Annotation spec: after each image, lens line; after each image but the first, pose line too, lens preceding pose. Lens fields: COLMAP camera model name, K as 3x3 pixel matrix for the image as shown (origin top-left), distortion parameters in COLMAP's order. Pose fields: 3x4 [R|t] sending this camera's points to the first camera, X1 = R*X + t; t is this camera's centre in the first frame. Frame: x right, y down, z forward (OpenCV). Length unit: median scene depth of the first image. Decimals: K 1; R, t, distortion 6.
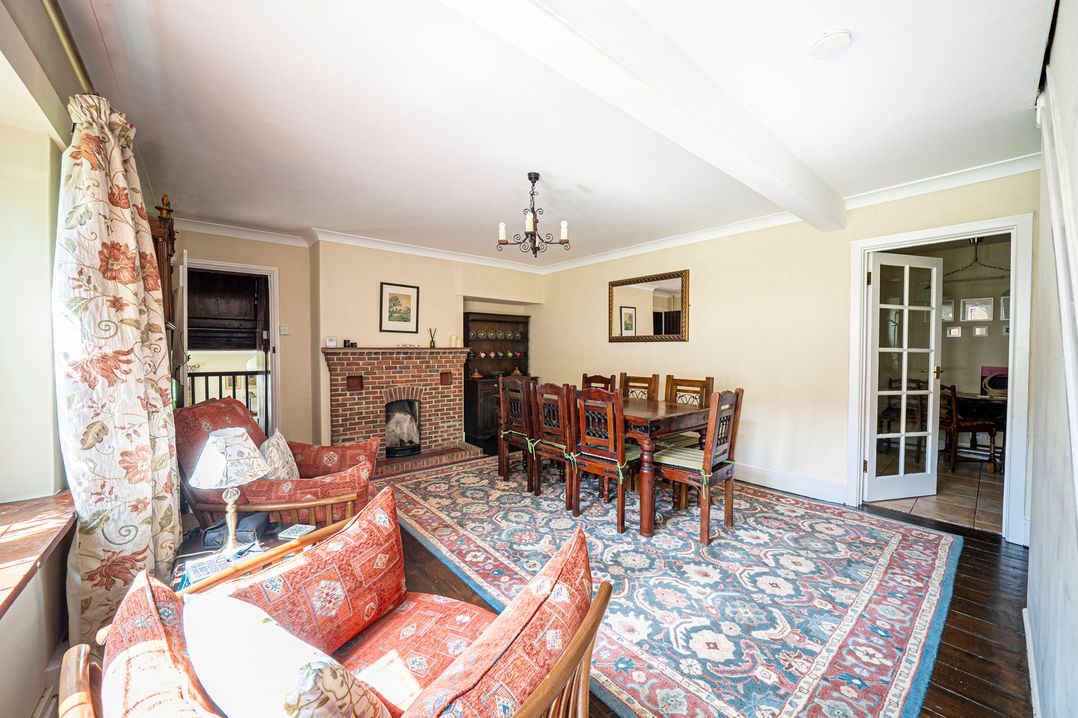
lens RADIAL K [[390.0, 0, 539.7], [0, 390.0, 356.1], [0, 0, 1]] dist [-0.010572, -0.000122]
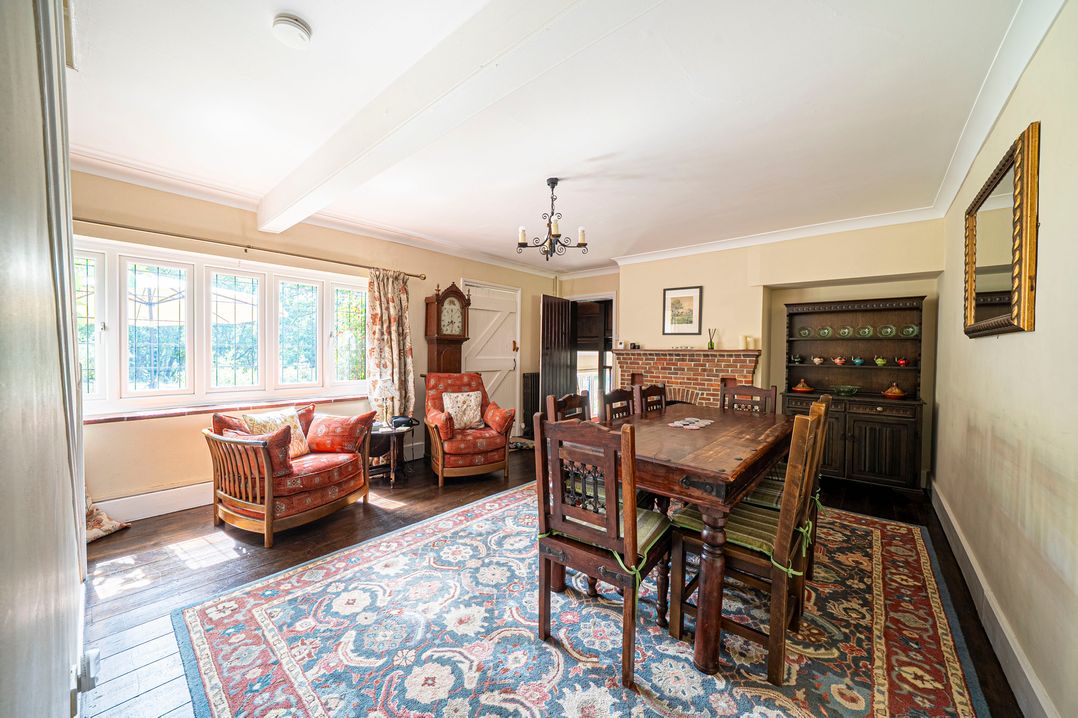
lens RADIAL K [[390.0, 0, 542.7], [0, 390.0, 356.1], [0, 0, 1]] dist [-0.010572, -0.000122]
pose [[0.169566, 0.016005, -0.985389, 1.178813], [-0.028050, 0.999541, 0.011408, -0.012600], [0.985120, 0.025706, 0.169937, 0.949472]]
